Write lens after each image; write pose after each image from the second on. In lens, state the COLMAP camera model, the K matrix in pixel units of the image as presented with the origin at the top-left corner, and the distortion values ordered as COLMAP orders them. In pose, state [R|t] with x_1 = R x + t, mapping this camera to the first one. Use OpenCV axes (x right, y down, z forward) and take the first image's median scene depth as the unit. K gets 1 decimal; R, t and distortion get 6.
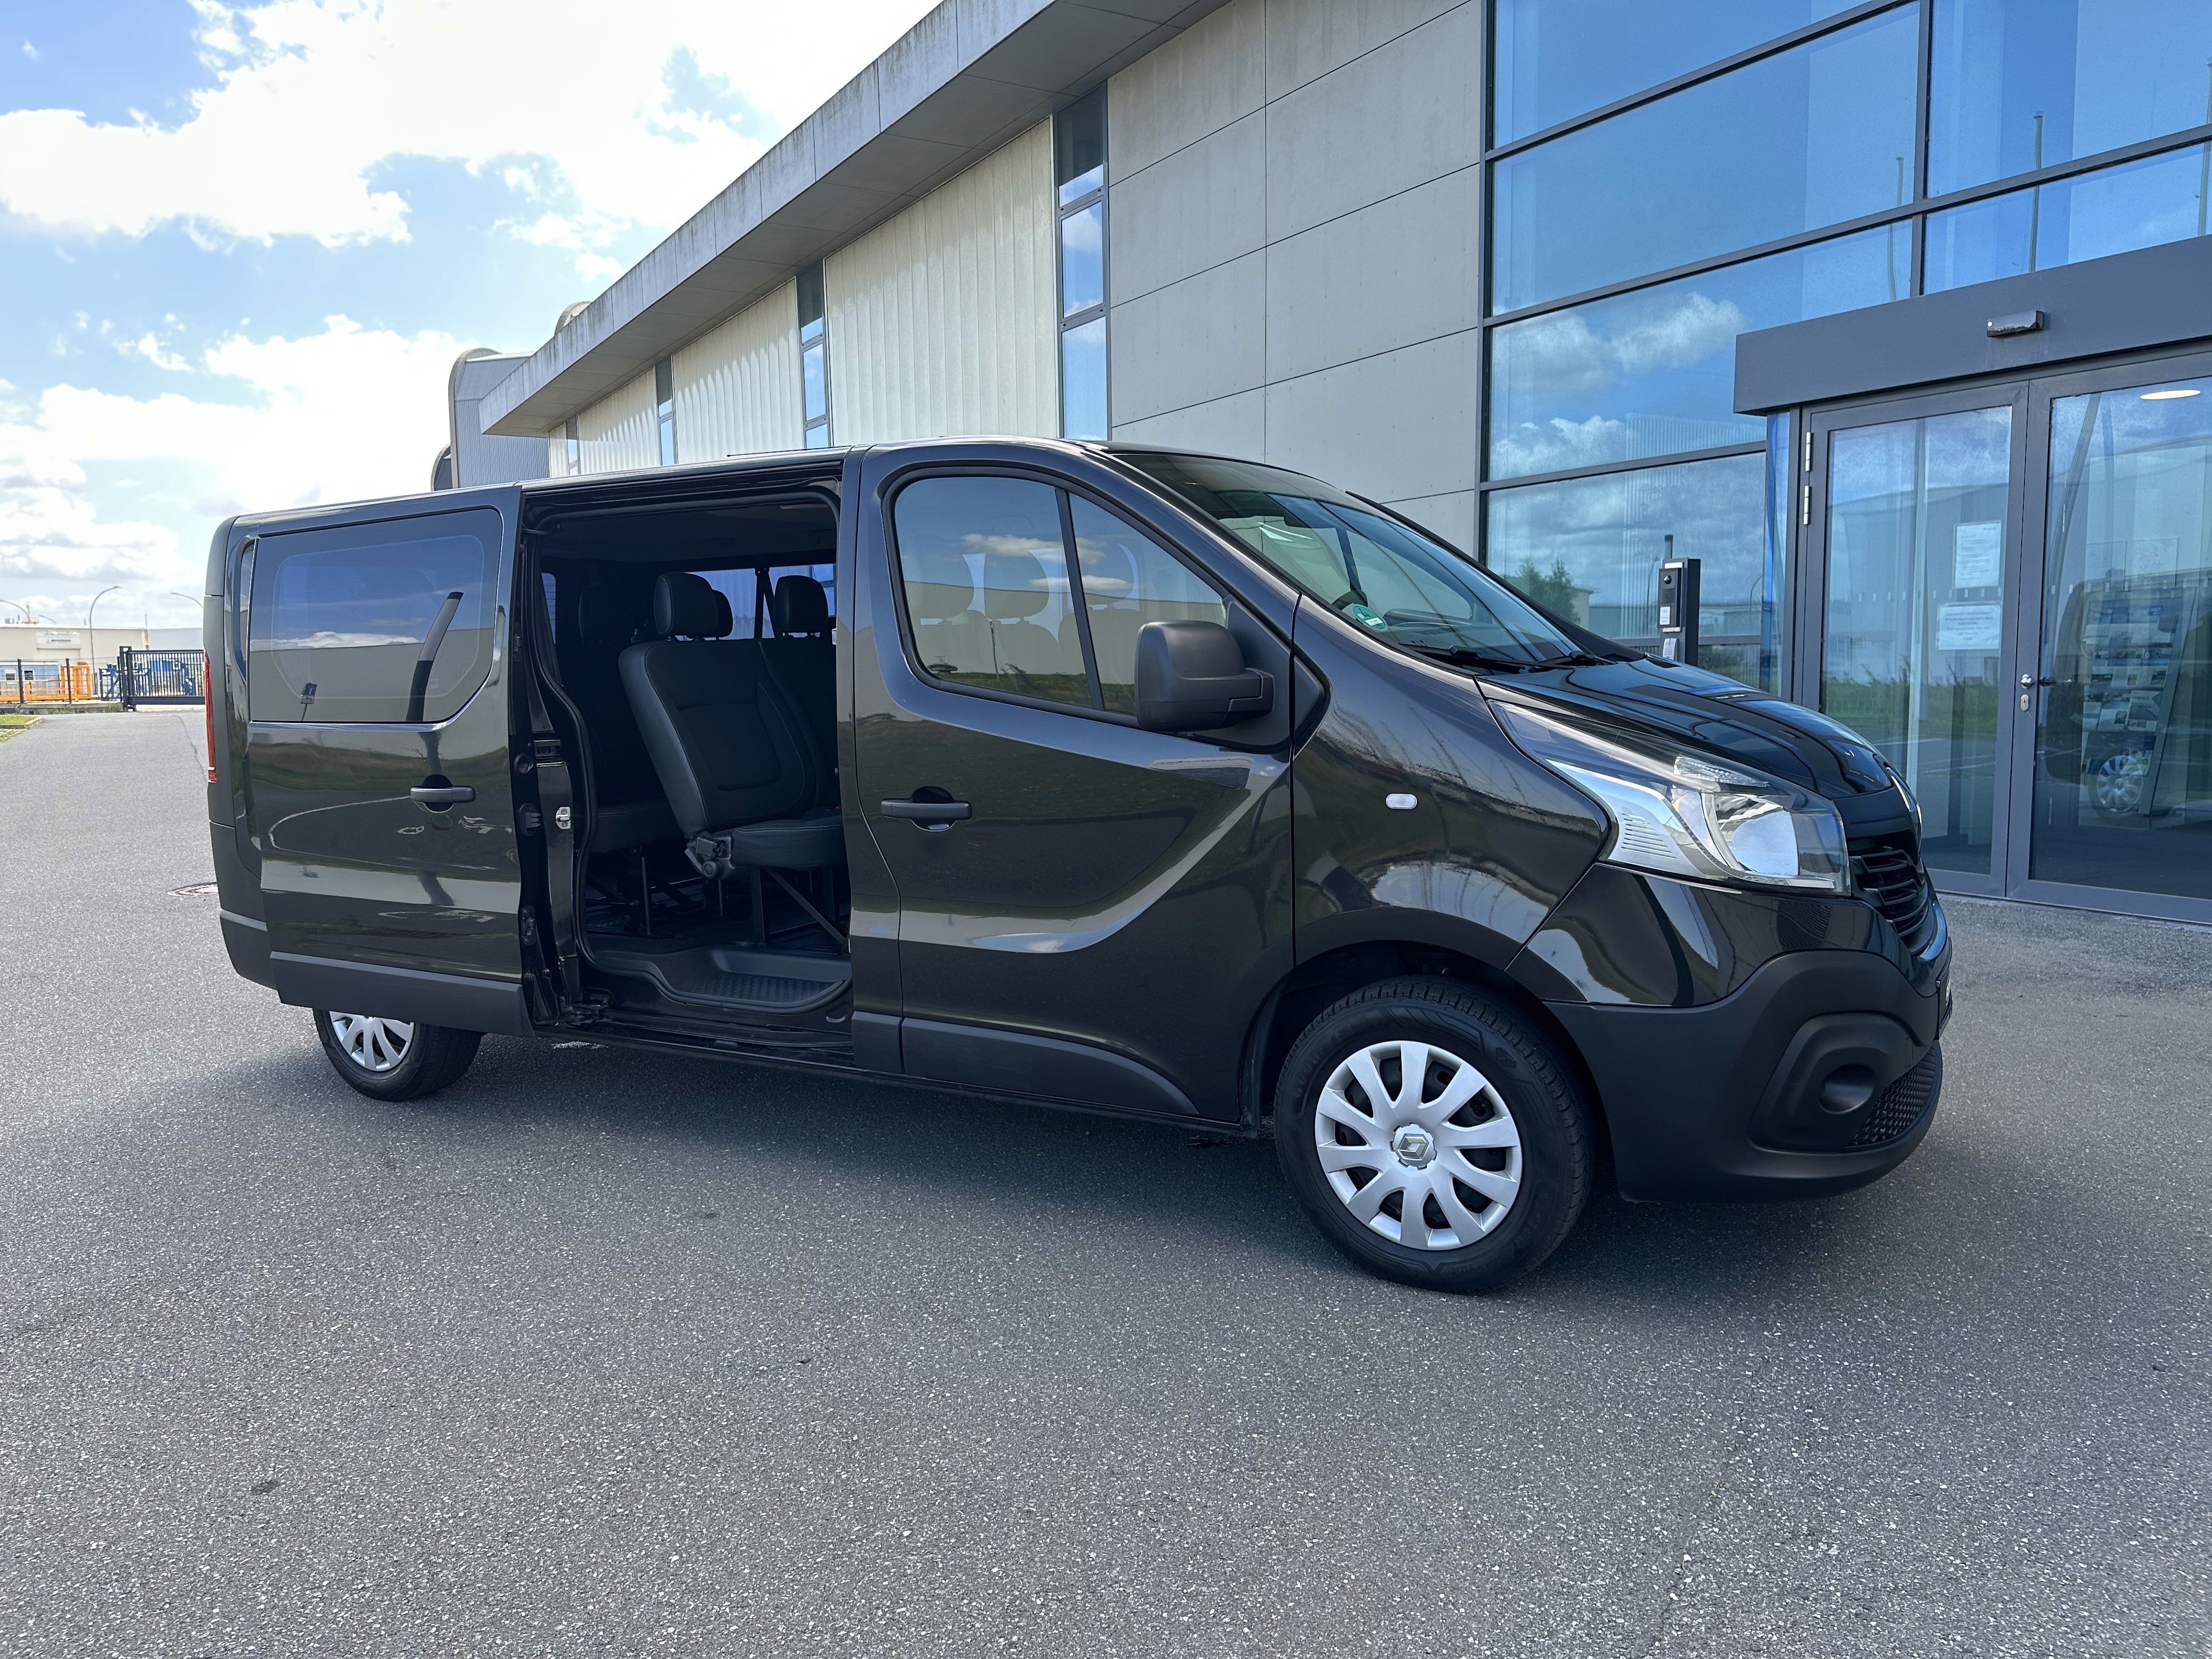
lens RADIAL K [[1542.1, 0, 1106.0], [0, 1542.1, 829.5], [0, 0, 1]] dist [-0.046145, -0.000311]
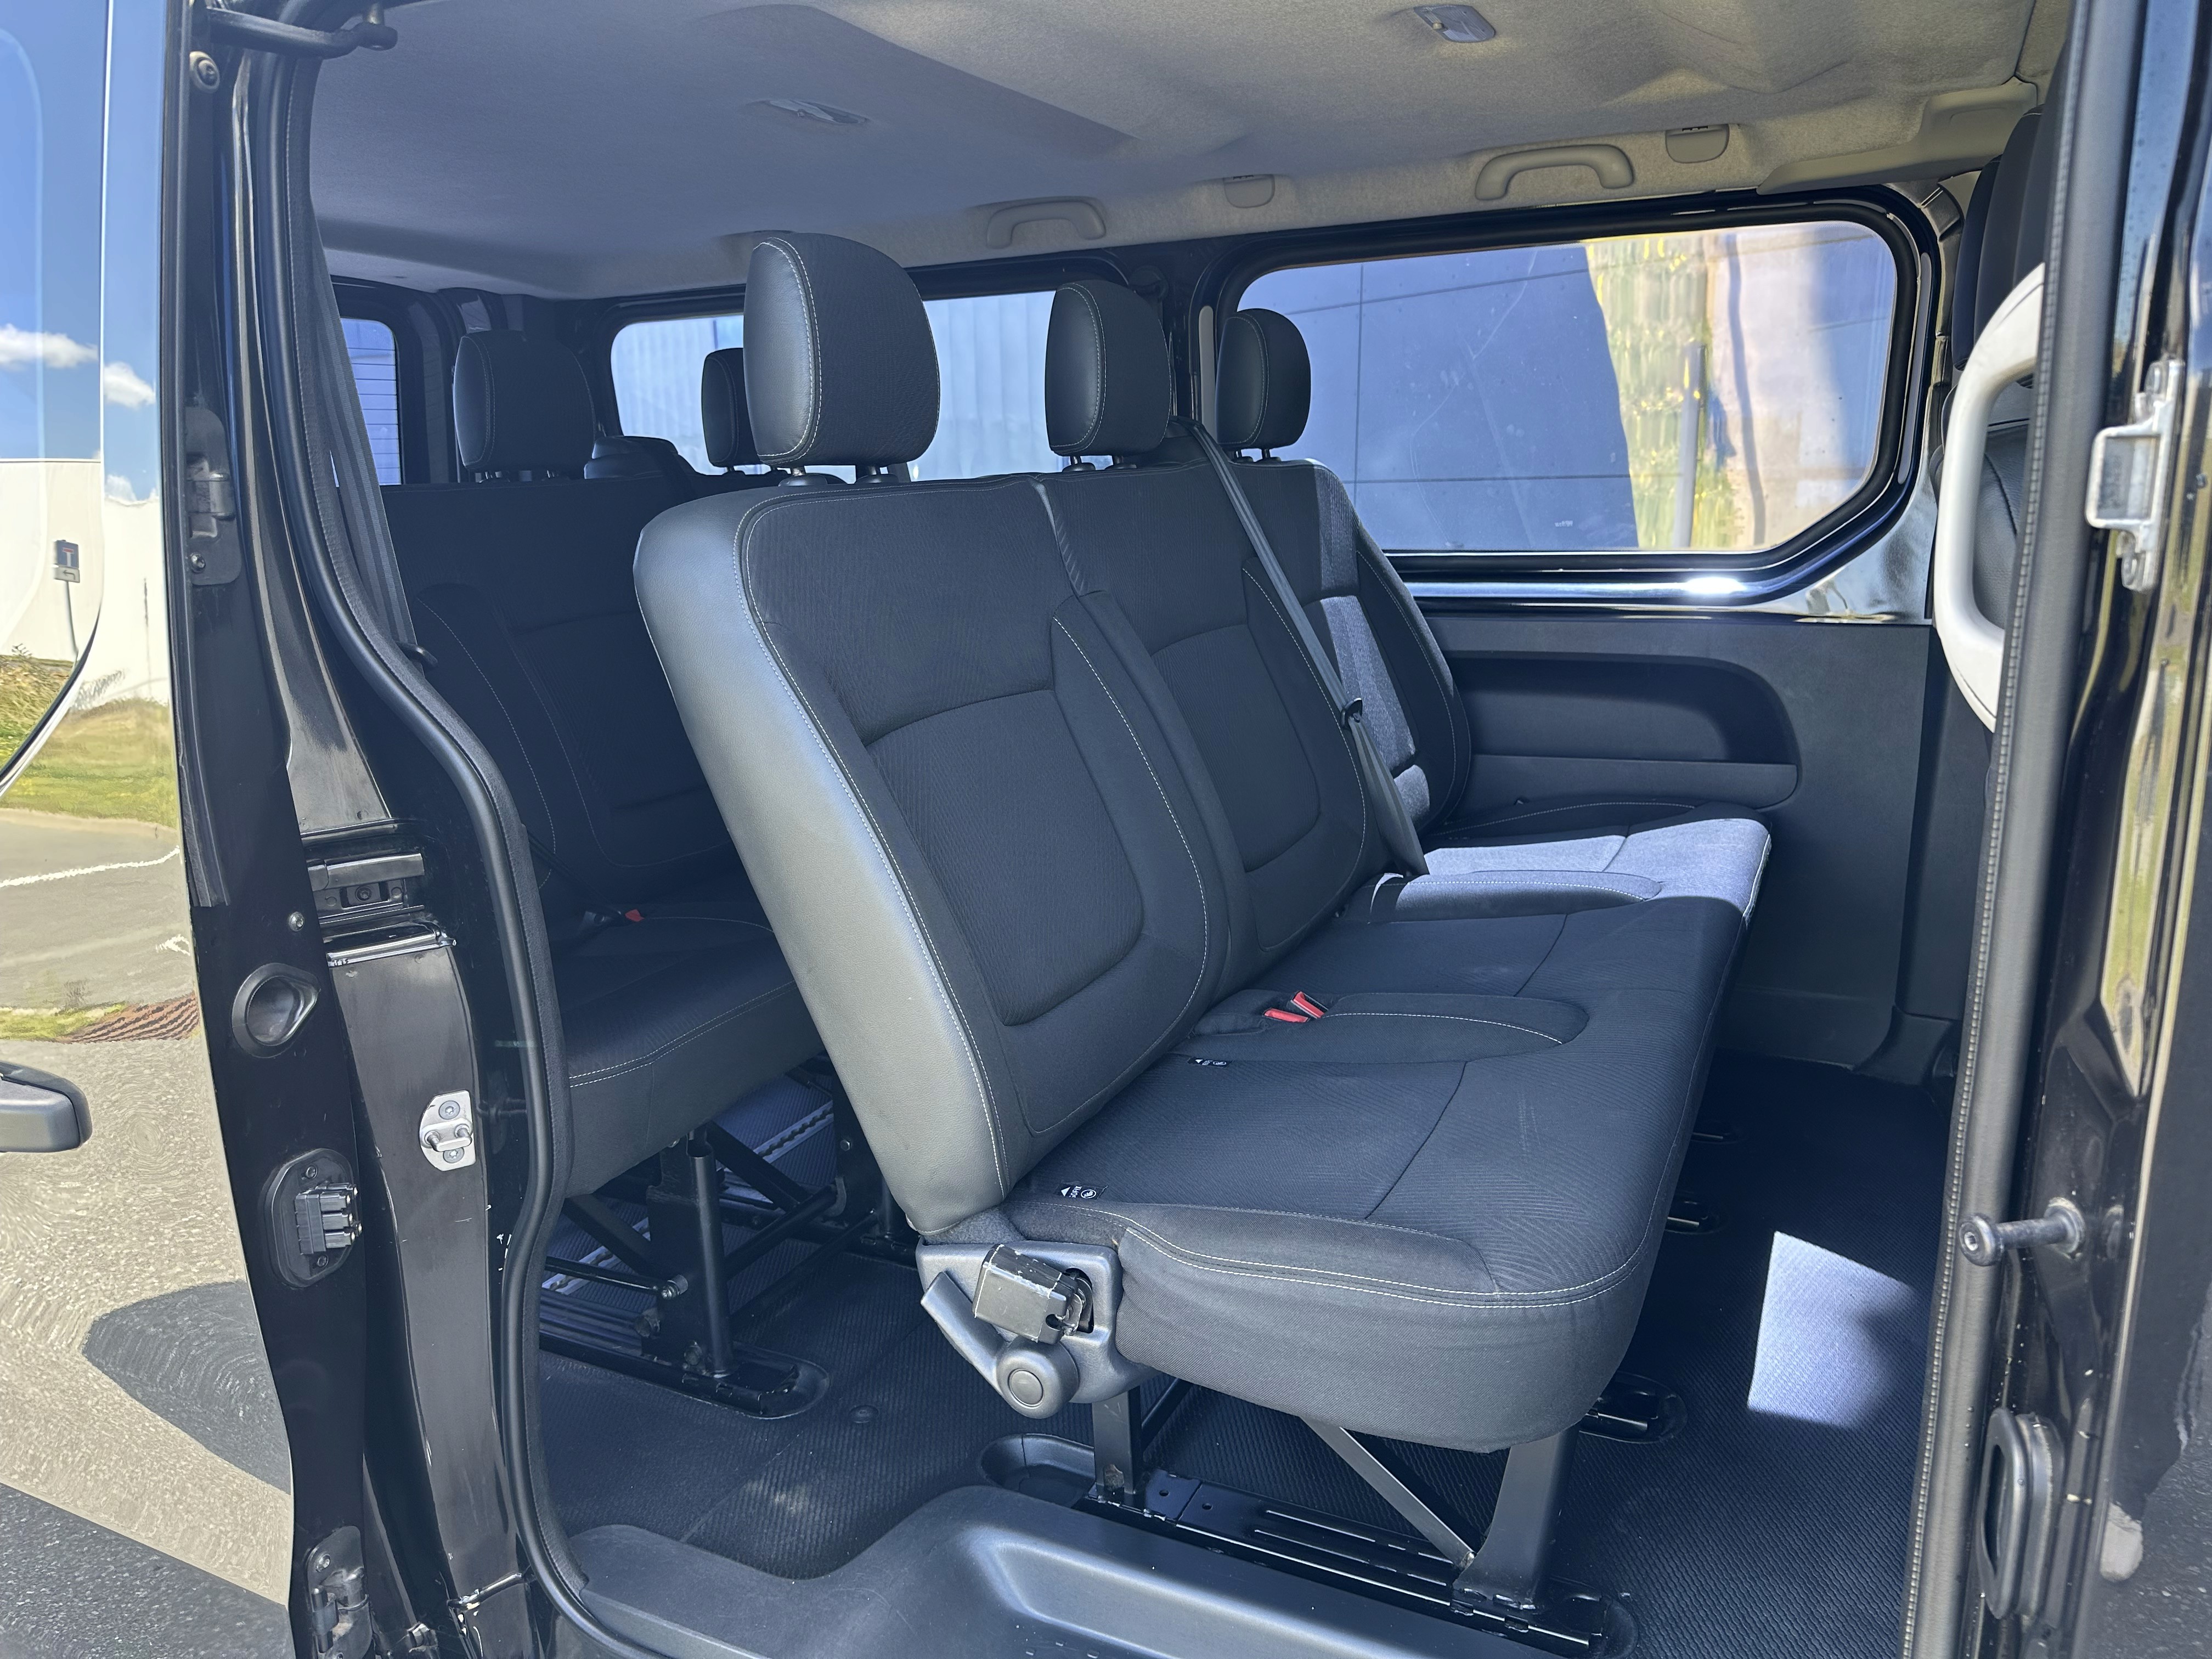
lens RADIAL K [[1542.1, 0, 1106.0], [0, 1542.1, 829.5], [0, 0, 1]] dist [-0.046145, -0.000311]
pose [[0.997426, -0.007340, 0.071331, -0.253444], [0.000192, 0.995018, 0.099698, -0.092018], [-0.071708, -0.099427, 0.992458, 0.720404]]
